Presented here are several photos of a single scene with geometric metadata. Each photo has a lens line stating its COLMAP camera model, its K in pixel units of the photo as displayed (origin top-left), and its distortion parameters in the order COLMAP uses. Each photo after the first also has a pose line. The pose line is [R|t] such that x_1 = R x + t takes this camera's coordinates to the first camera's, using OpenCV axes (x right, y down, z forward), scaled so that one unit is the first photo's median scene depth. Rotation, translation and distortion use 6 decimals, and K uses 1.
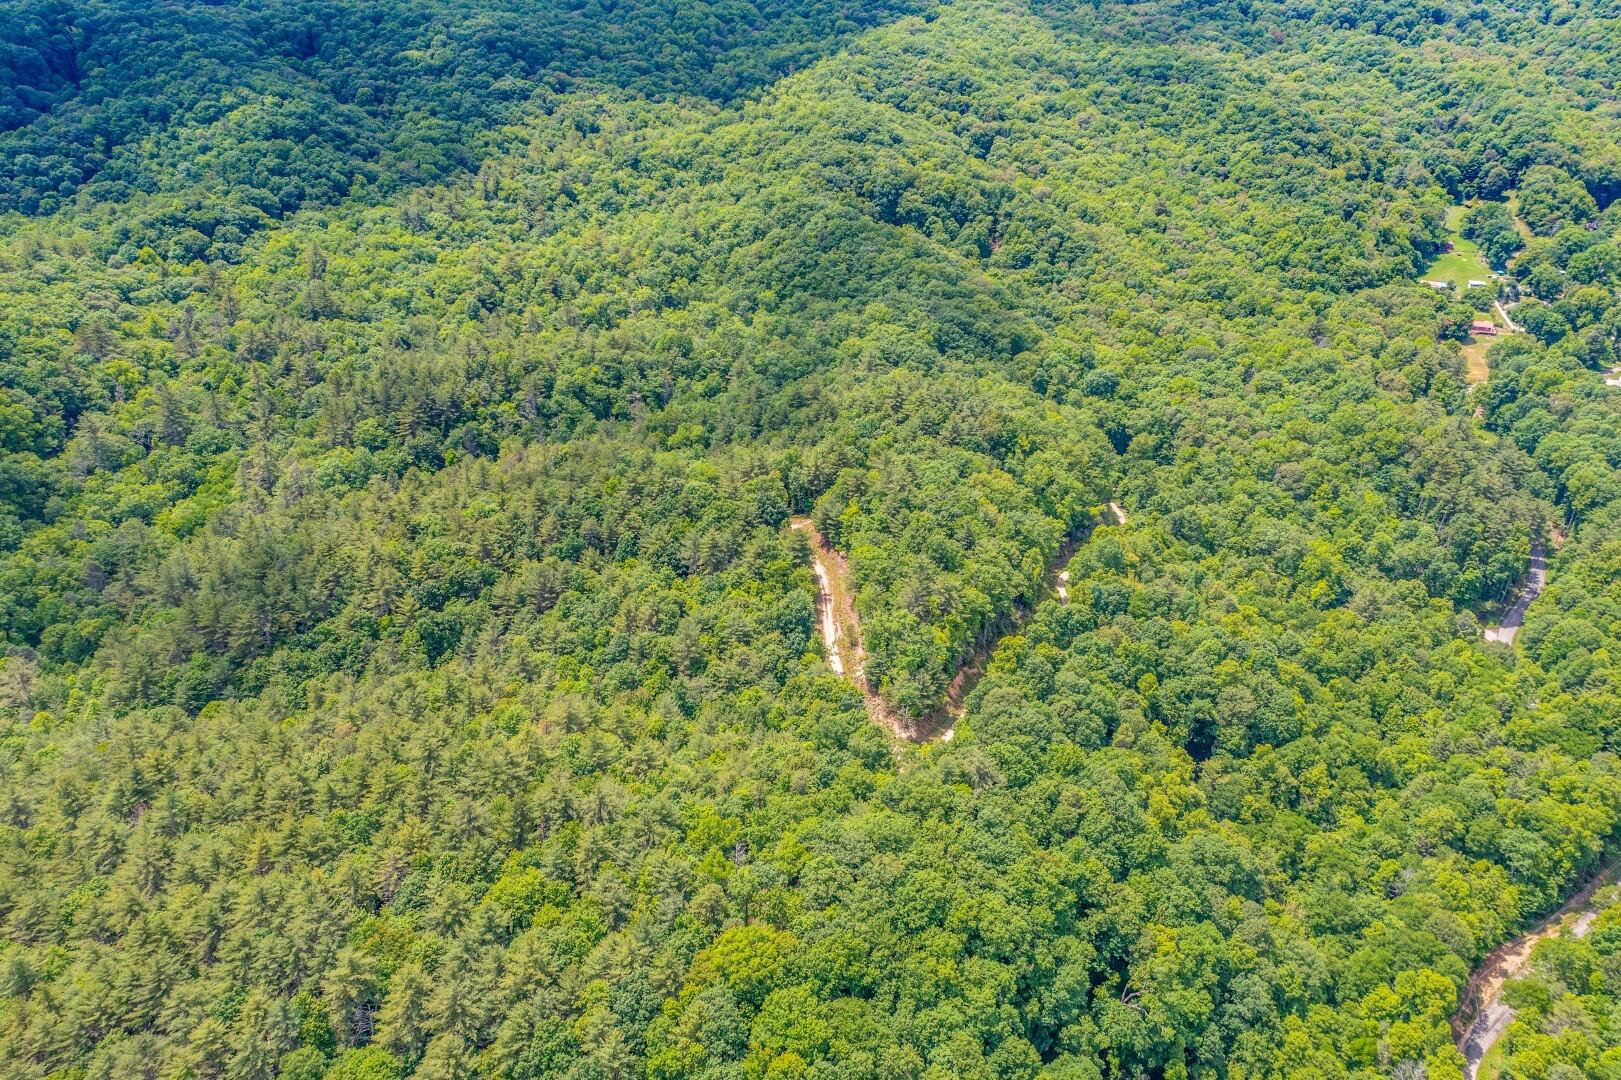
lens RADIAL K [[1236.3, 0, 806.4], [0, 1236.3, 539.3], [0, 0, 1]] dist [0.091282, 0.060154]
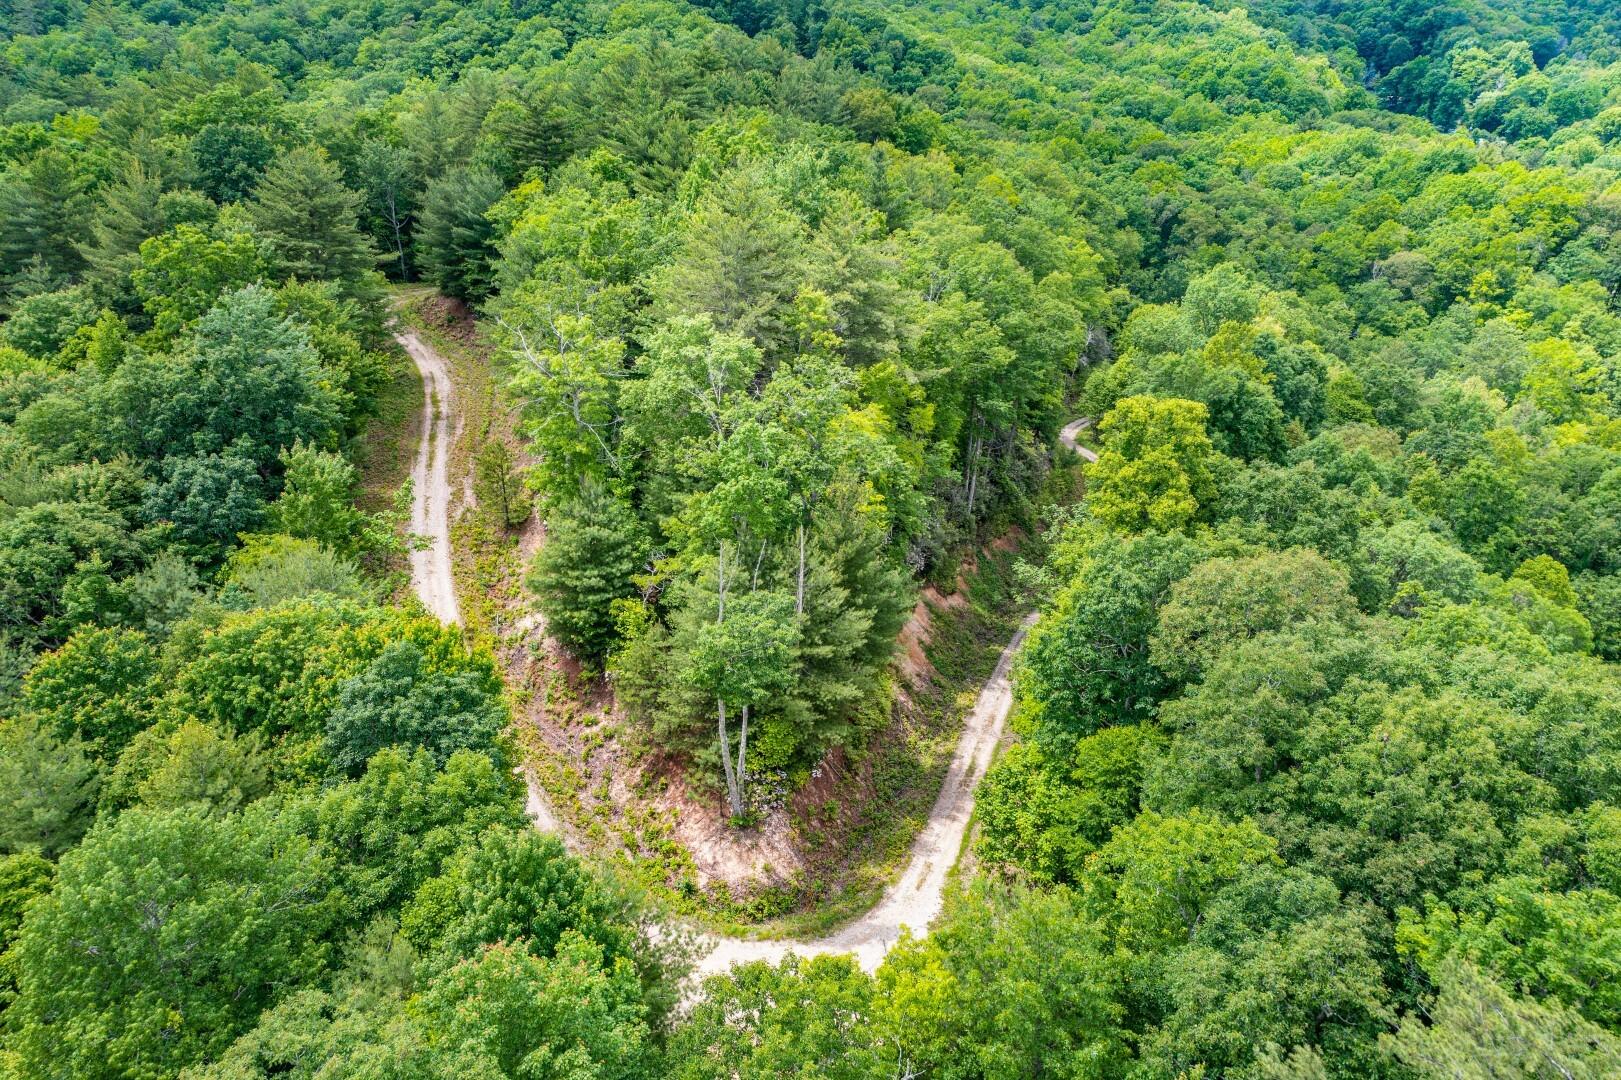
lens RADIAL K [[1236.3, 0, 815.2], [0, 1236.3, 534.9], [0, 0, 1]] dist [0.091282, 0.060154]
pose [[0.983161, -0.071820, 0.168034, 0.058827], [0.084817, 0.993829, -0.071487, 0.115811], [-0.161863, 0.084535, 0.983186, 0.767384]]
